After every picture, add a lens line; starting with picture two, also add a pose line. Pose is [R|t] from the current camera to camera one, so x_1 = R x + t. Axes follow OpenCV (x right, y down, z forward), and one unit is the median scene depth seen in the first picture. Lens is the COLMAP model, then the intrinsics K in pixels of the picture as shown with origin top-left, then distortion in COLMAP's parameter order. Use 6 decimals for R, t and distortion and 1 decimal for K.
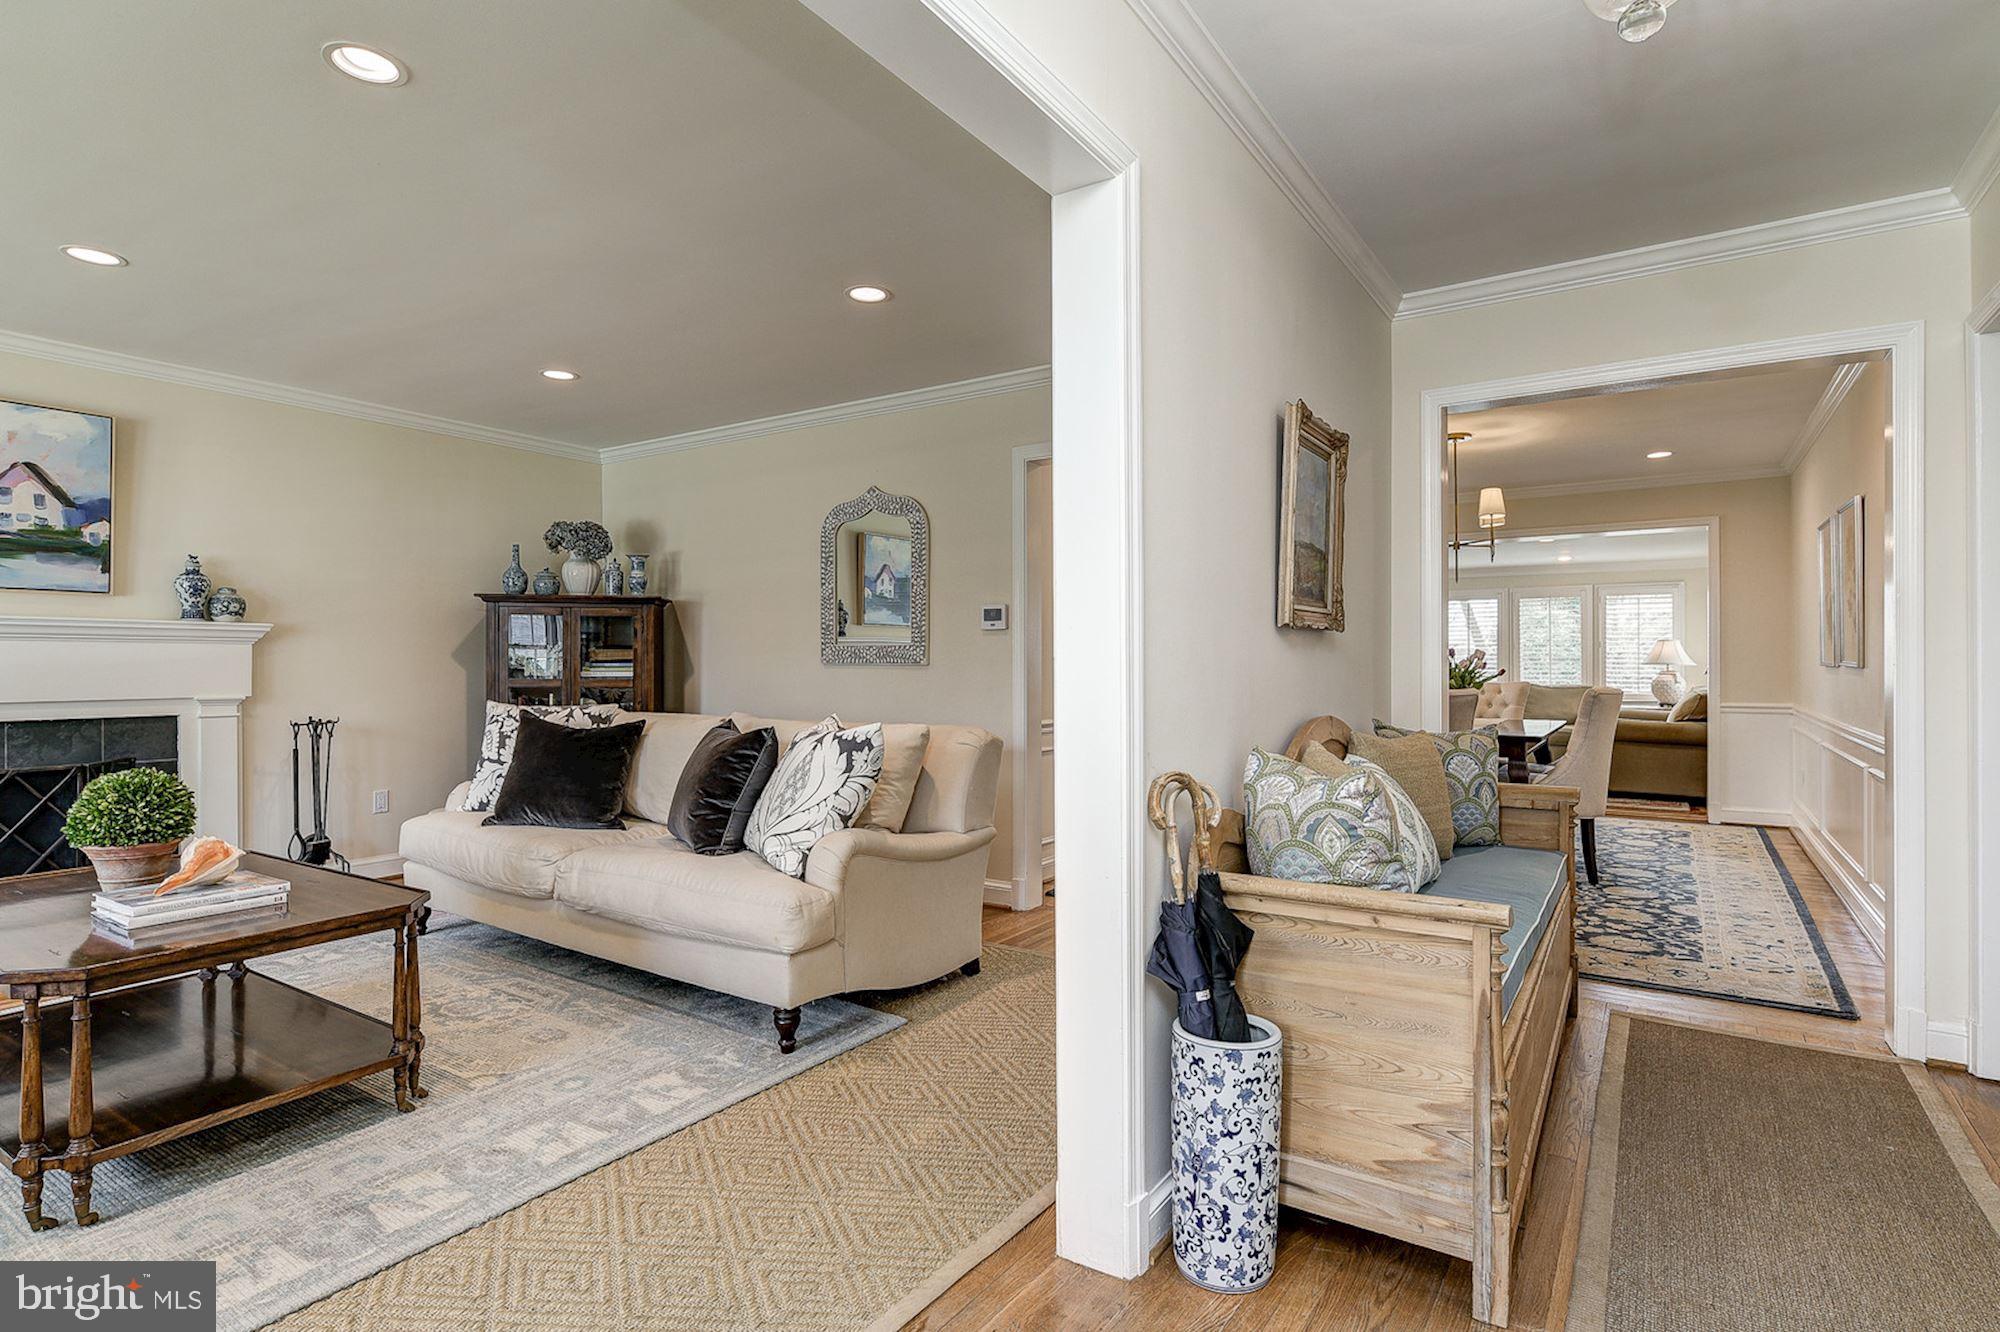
lens RADIAL K [[1002.0, 0, 993.1], [0, 1002.0, 668.2], [0, 0, 1]] dist [-0.009956, 0.004512]
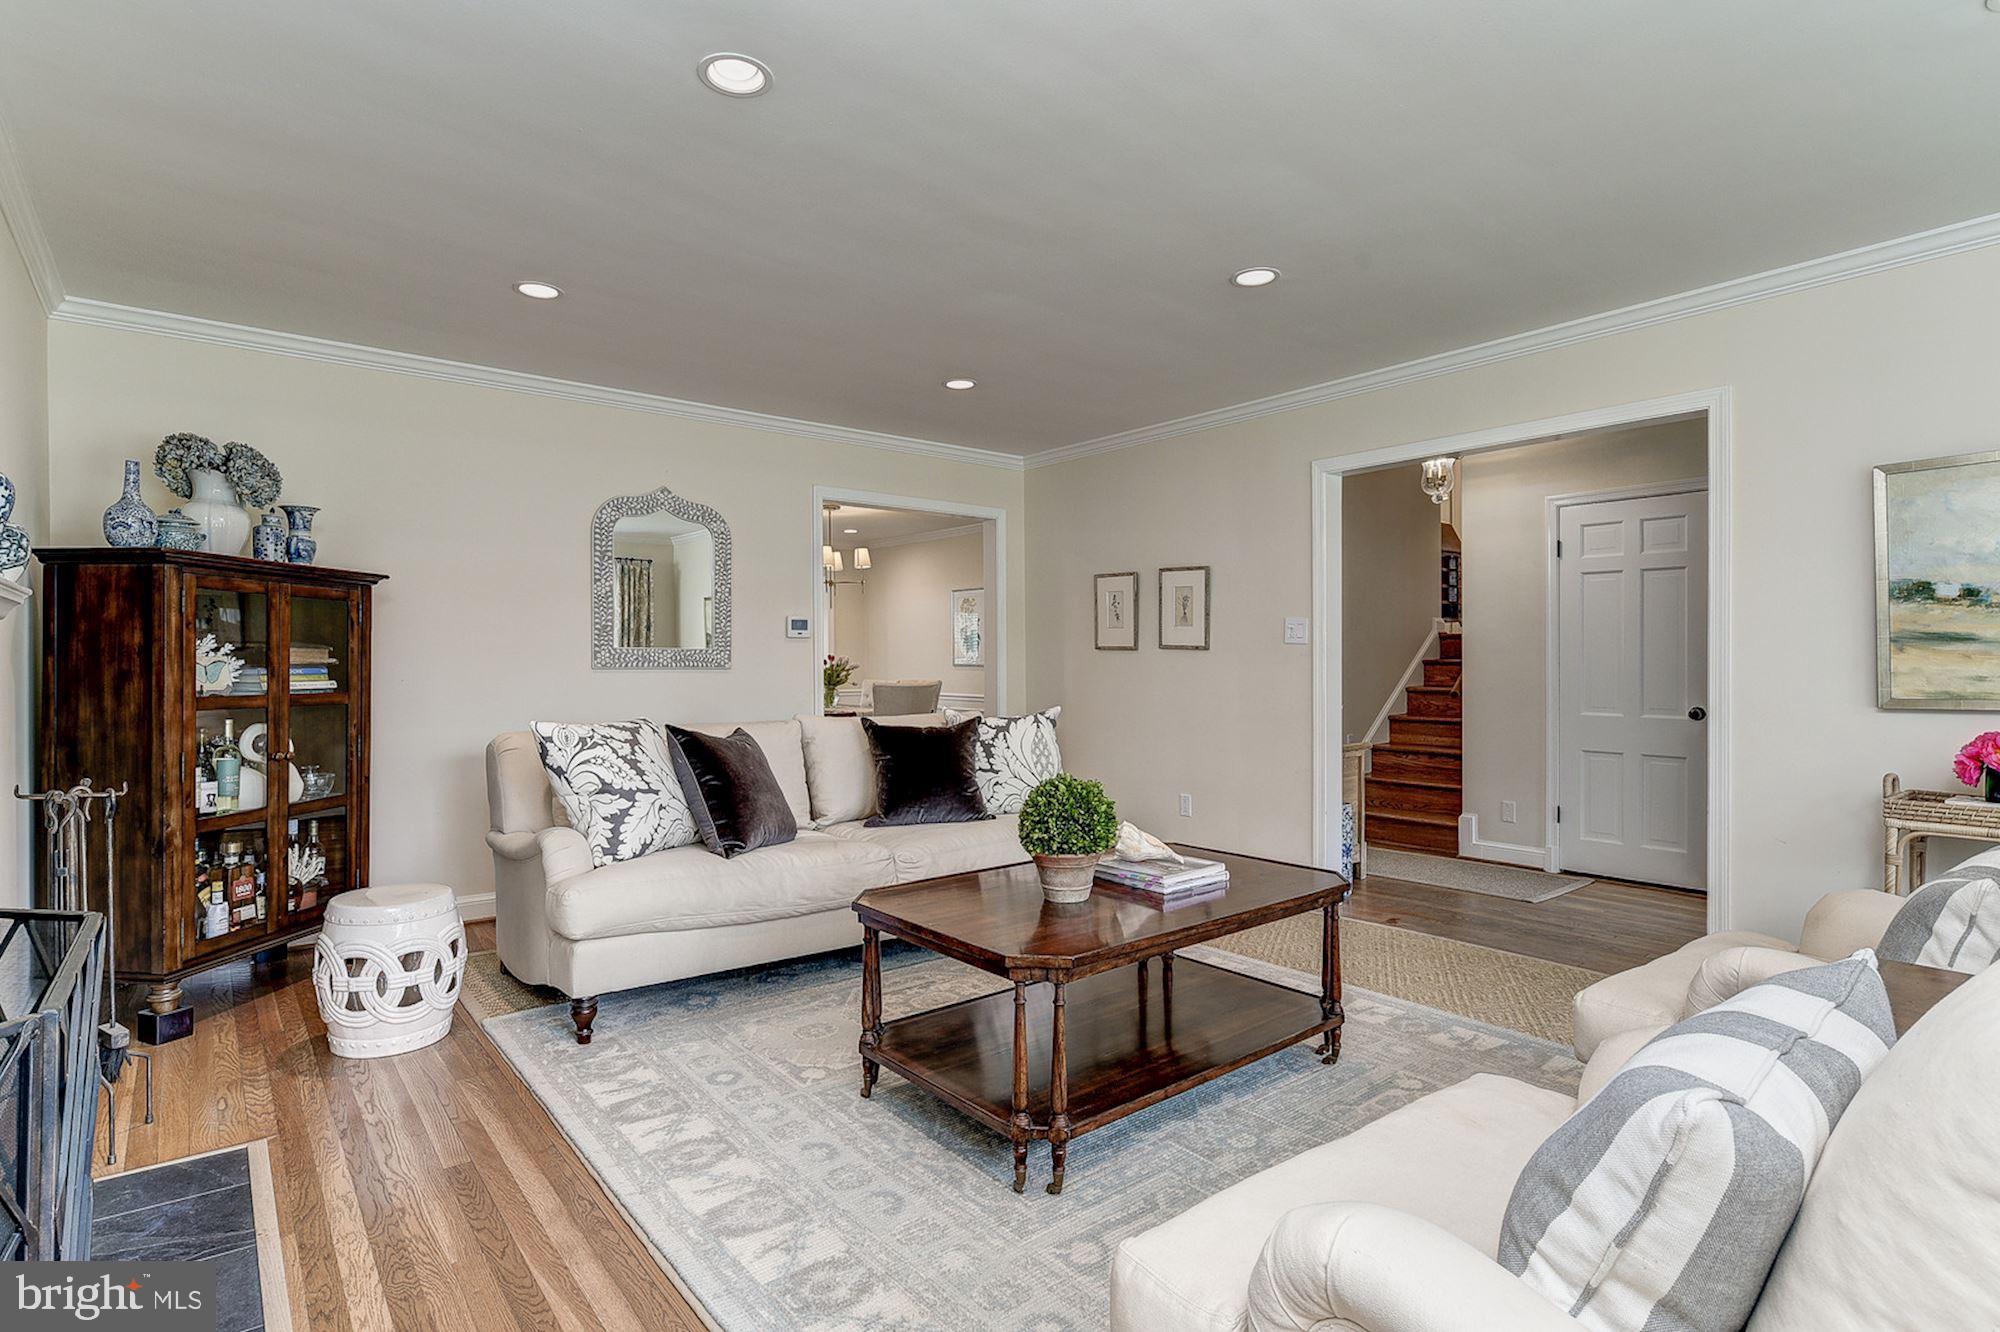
lens RADIAL K [[1002.0, 0, 992.2], [0, 1002.0, 654.4], [0, 0, 1]] dist [-0.009956, 0.004512]
pose [[0.295992, 0.004963, 0.955178, -1.204097], [0.003930, 0.999972, -0.006413, -0.011392], [-0.955182, 0.005652, 0.295964, 0.501061]]
